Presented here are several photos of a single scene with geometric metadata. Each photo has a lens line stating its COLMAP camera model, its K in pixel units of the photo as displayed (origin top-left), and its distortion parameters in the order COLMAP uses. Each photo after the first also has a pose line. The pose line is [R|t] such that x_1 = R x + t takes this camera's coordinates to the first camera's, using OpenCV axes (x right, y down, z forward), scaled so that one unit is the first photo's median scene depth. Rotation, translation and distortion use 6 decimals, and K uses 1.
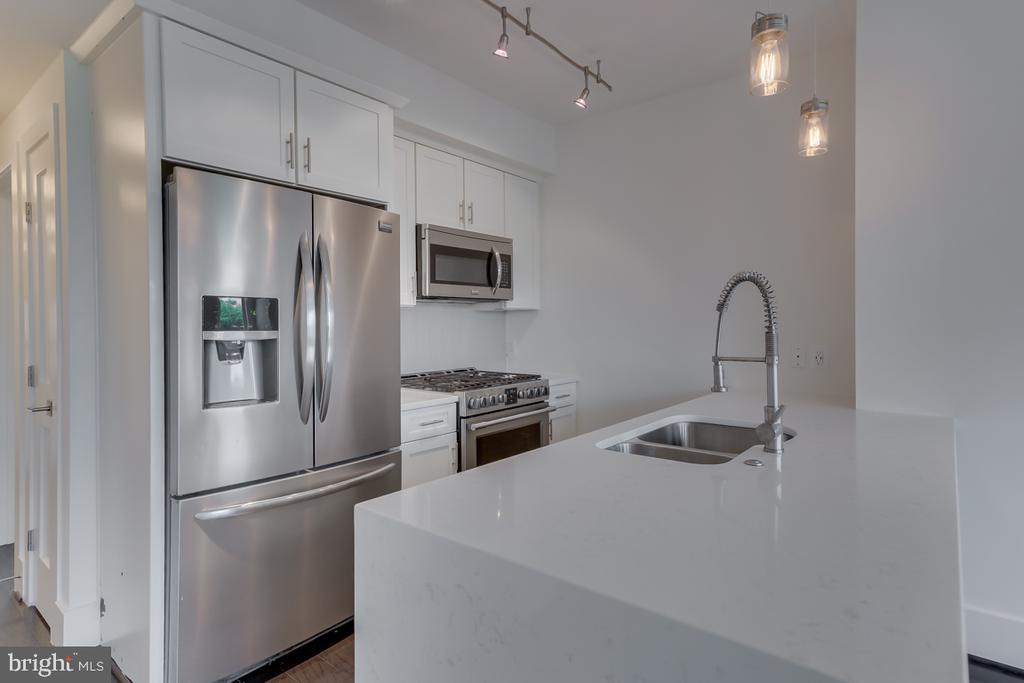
lens RADIAL K [[544.9, 0, 530.5], [0, 544.9, 330.0], [0, 0, 1]] dist [0.000476, 0.001764]
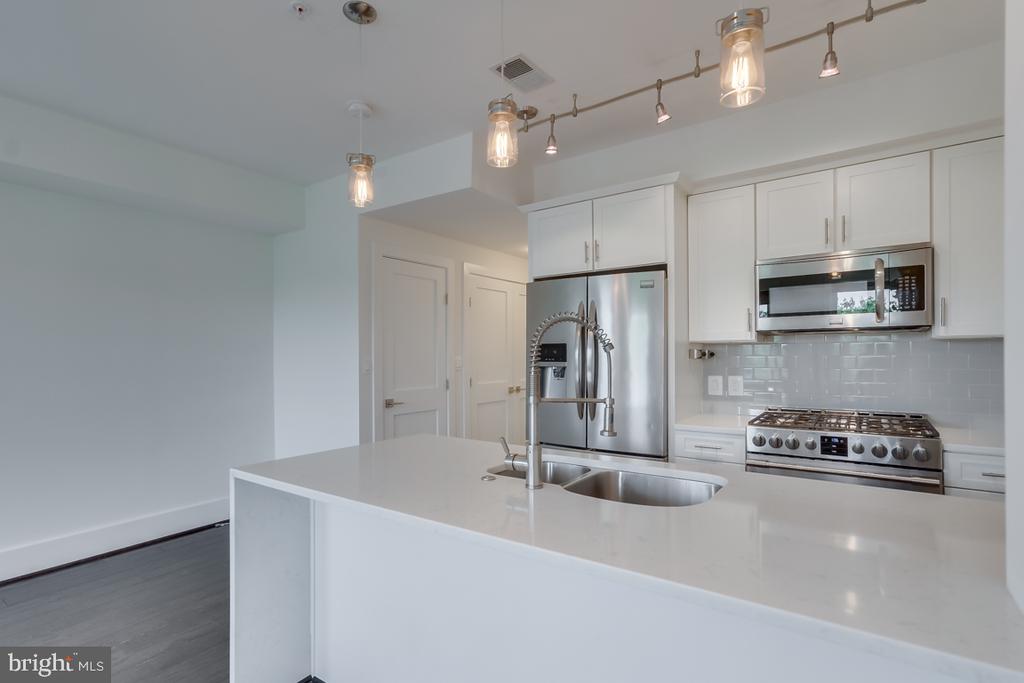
lens RADIAL K [[477.4, 0, 508.7], [0, 477.4, 356.3], [0, 0, 1]] dist [-0.005869, 0.004334]
pose [[0.039143, 0.009166, -0.999192, 0.800237], [-0.007153, 0.999935, 0.008892, -0.021567], [0.999208, 0.006799, 0.039206, 0.573588]]
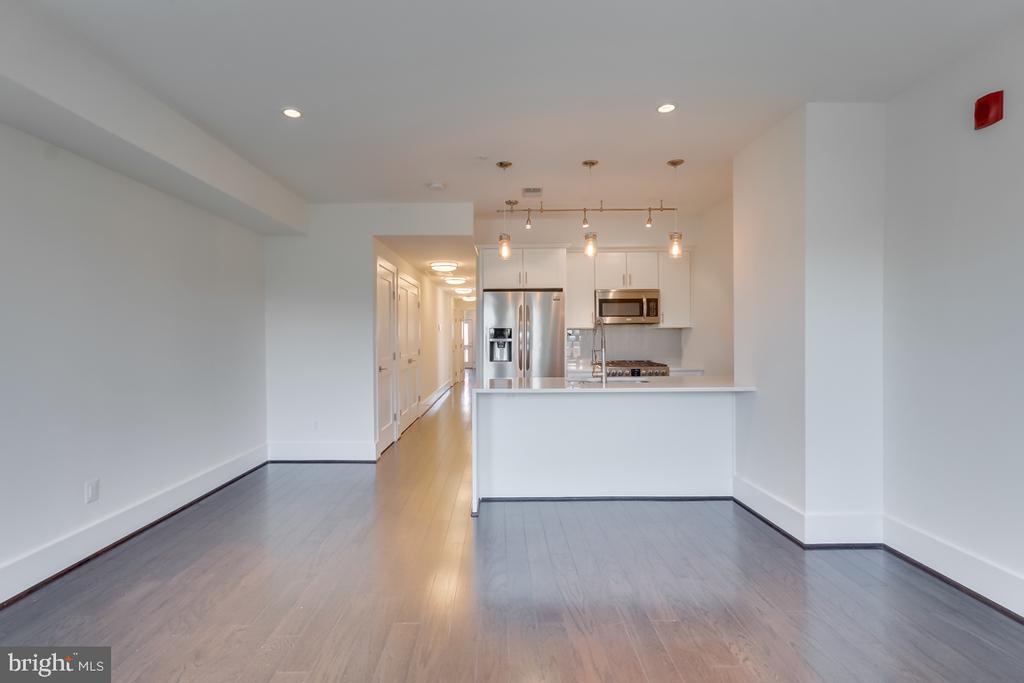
lens RADIAL K [[477.4, 0, 491.1], [0, 477.4, 336.2], [0, 0, 1]] dist [-0.005869, 0.004334]
pose [[0.607418, 0.000708, -0.794382, 1.219332], [-0.007759, 0.999957, -0.005041, 0.001759], [0.794344, 0.009226, 0.607398, -0.554404]]
